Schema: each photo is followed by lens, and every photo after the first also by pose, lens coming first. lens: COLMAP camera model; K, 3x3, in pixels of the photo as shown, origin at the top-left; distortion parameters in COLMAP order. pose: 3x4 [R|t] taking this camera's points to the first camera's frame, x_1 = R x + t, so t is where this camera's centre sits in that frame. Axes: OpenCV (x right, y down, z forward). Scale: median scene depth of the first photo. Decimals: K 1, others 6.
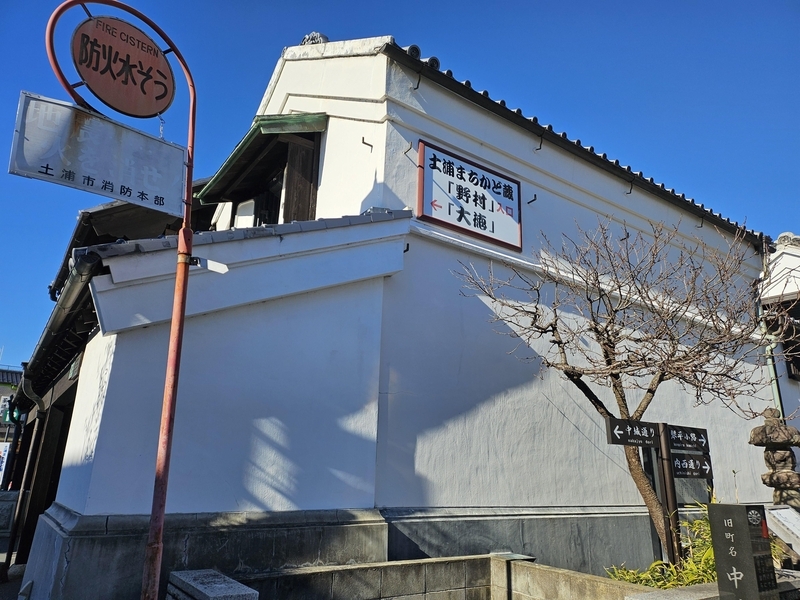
lens RADIAL K [[560.3, 0, 396.2], [0, 560.3, 283.0], [0, 0, 1]] dist [0.008661, 0.000669]
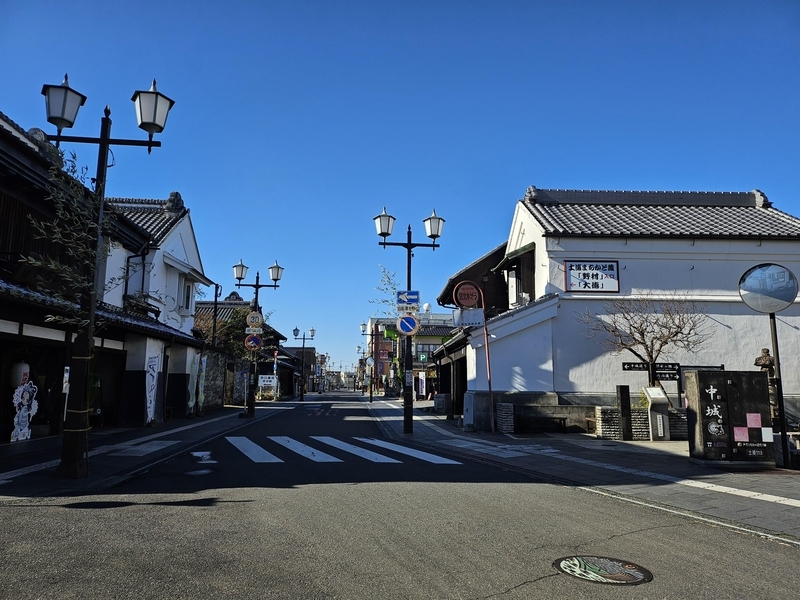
lens RADIAL K [[560.3, 0, 396.2], [0, 560.3, 283.0], [0, 0, 1]] dist [0.008661, 0.000669]
pose [[0.829136, -0.115385, -0.547010, 0.878463], [0.182793, 0.980641, 0.070215, -0.513783], [0.528319, -0.158207, 0.834176, -1.760925]]
